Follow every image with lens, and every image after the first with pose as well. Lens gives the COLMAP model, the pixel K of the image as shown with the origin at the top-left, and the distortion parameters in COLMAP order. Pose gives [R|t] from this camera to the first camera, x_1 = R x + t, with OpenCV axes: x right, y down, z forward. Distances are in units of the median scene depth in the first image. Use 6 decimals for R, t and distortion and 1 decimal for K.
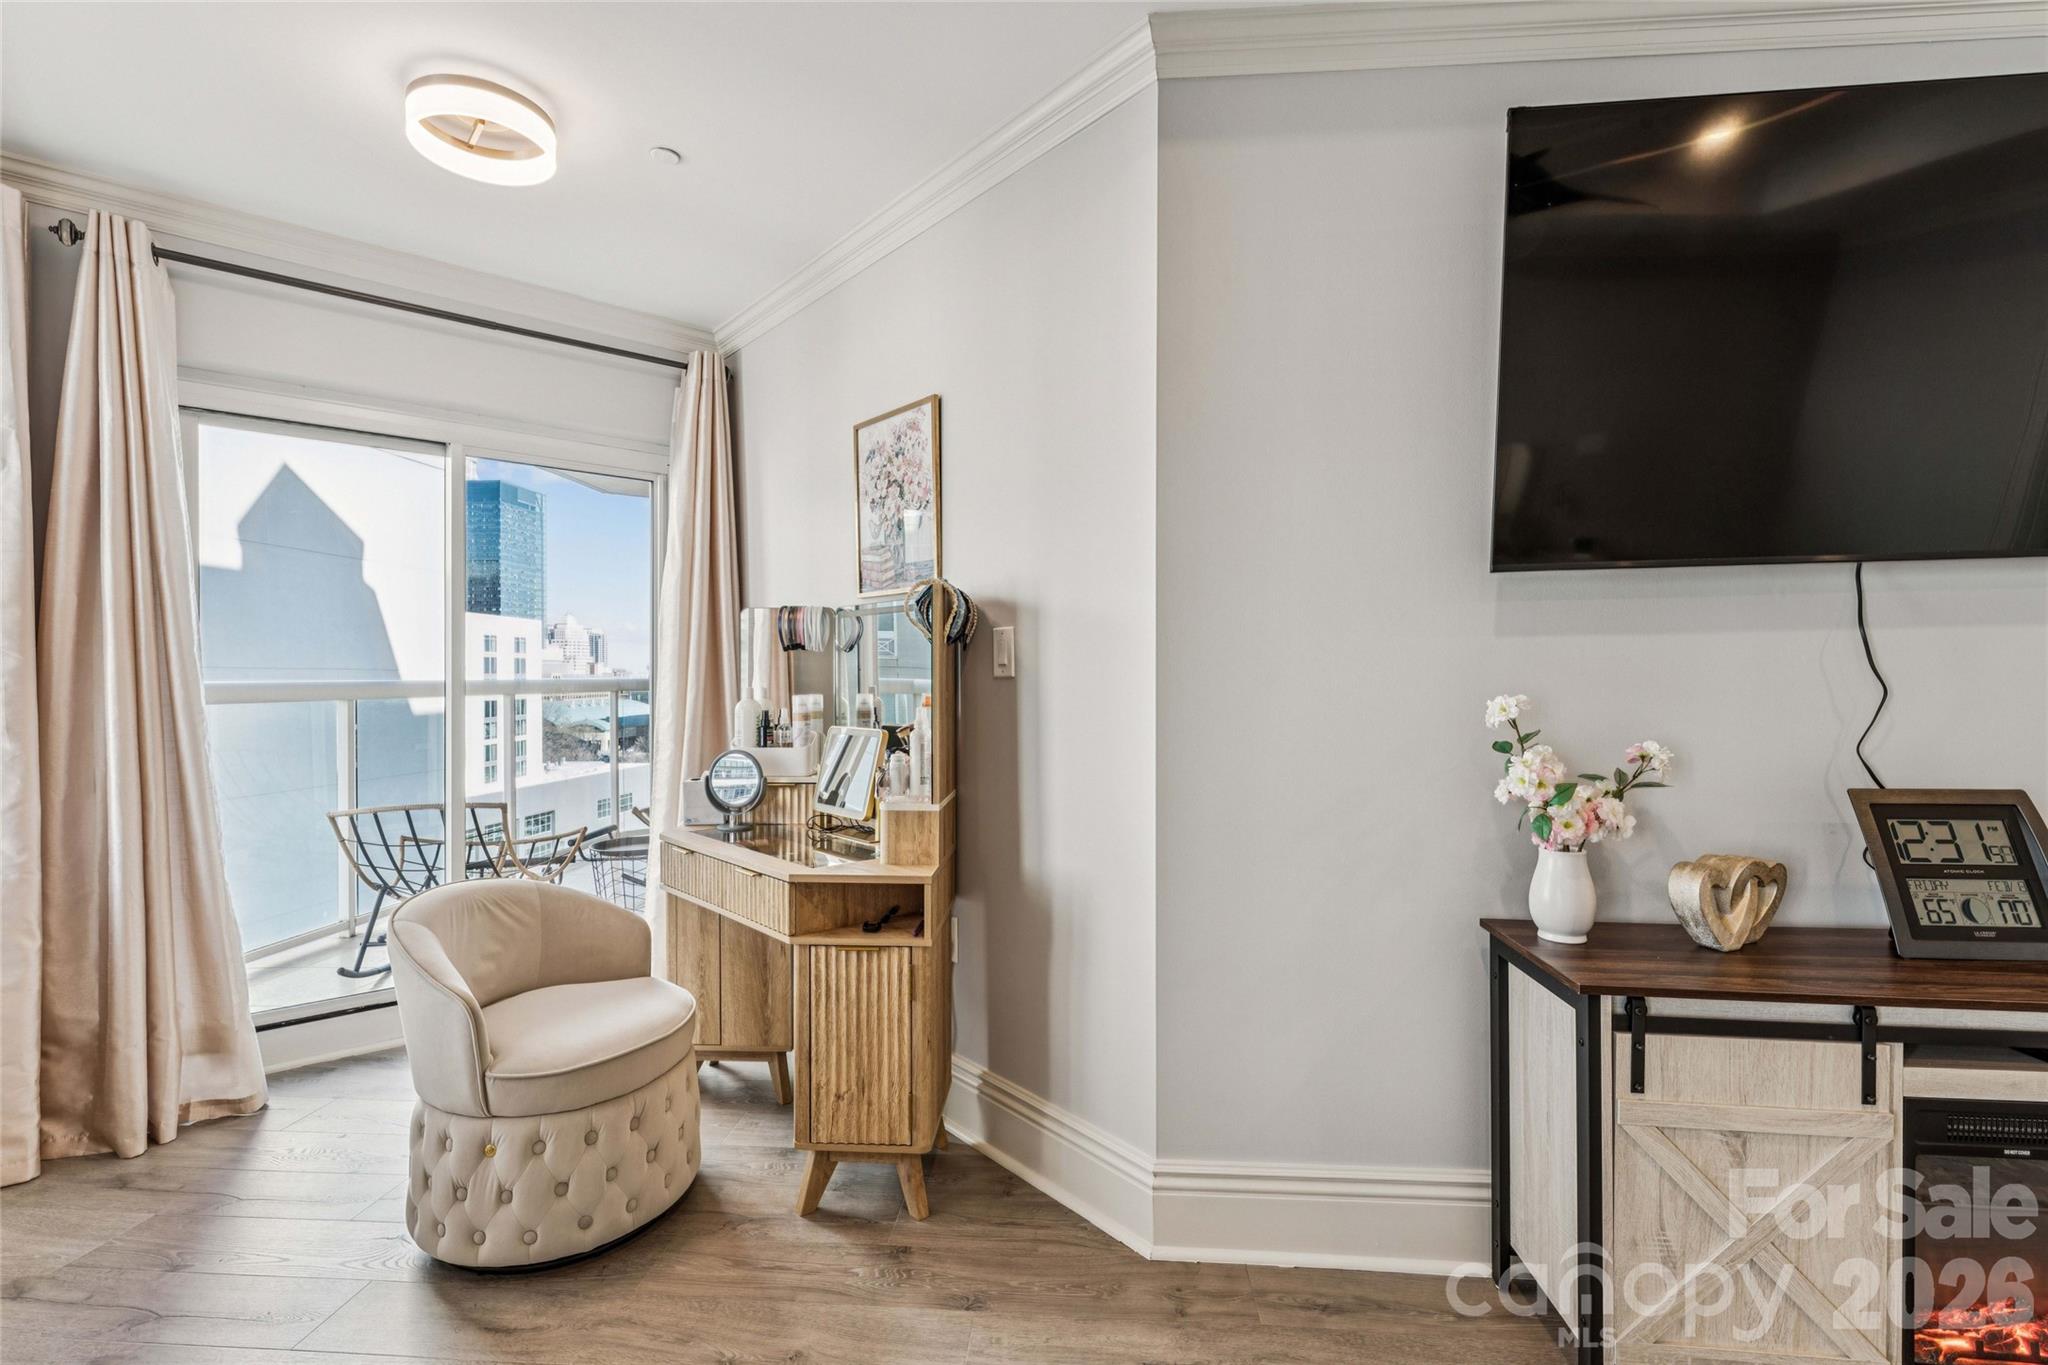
lens RADIAL K [[889.7, 0, 1025.5], [0, 889.7, 666.9], [0, 0, 1]] dist [0.001208, 0.000102]
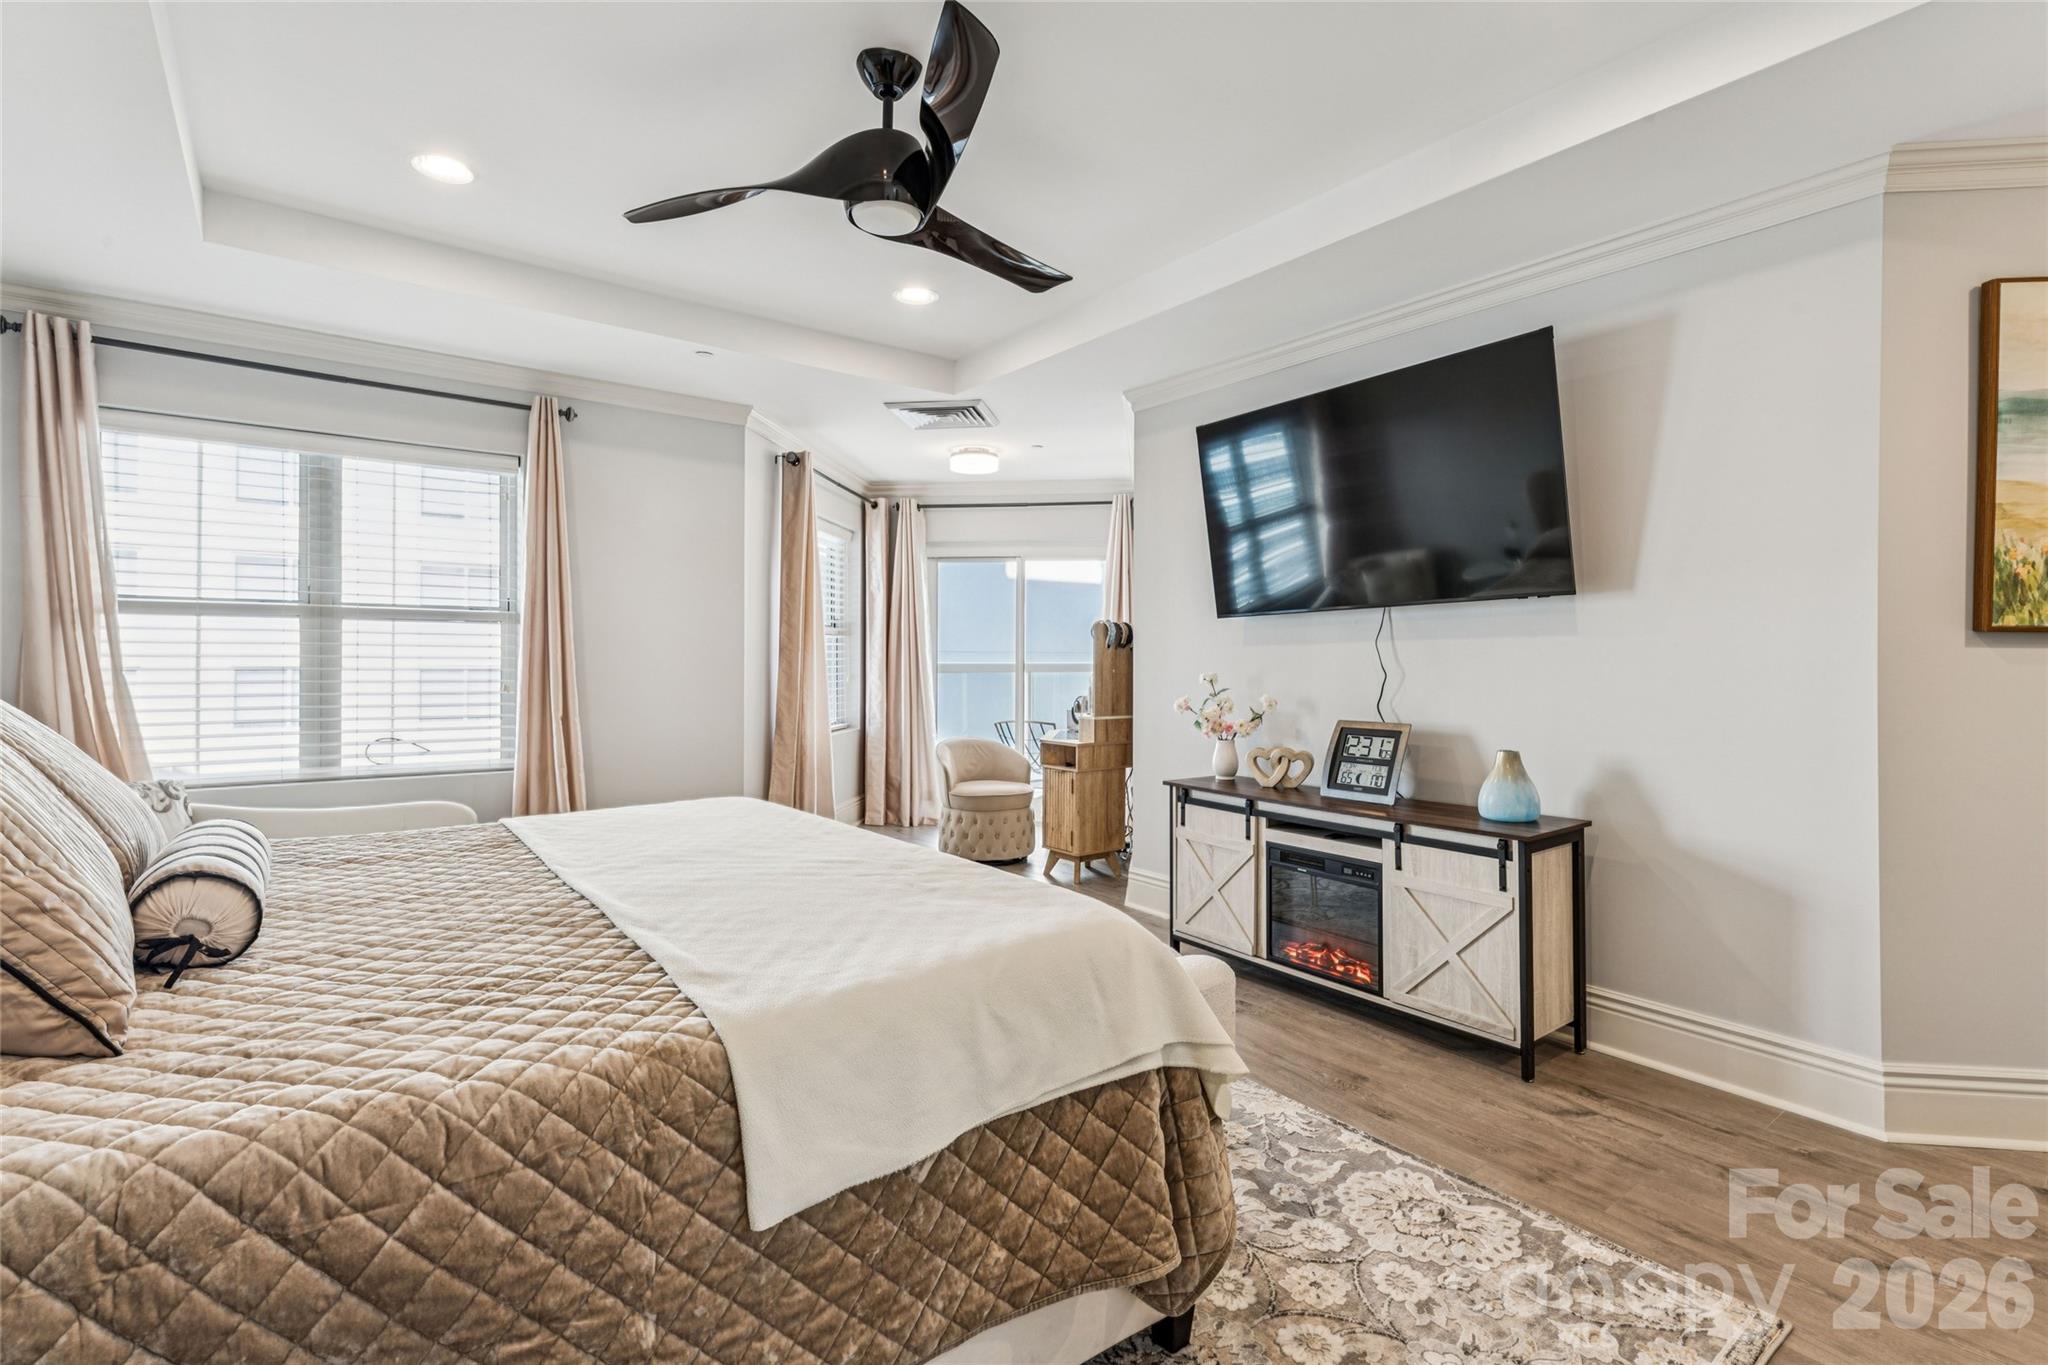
lens RADIAL K [[929.5, 0, 1024.0], [0, 929.5, 682.5], [0, 0, 1]] dist [0.000523, 0.000054]
pose [[0.660998, 0.018063, -0.750170, 2.088649], [0.005030, 0.999581, 0.028500, -0.014038], [0.750371, -0.022612, 0.660630, -0.971596]]
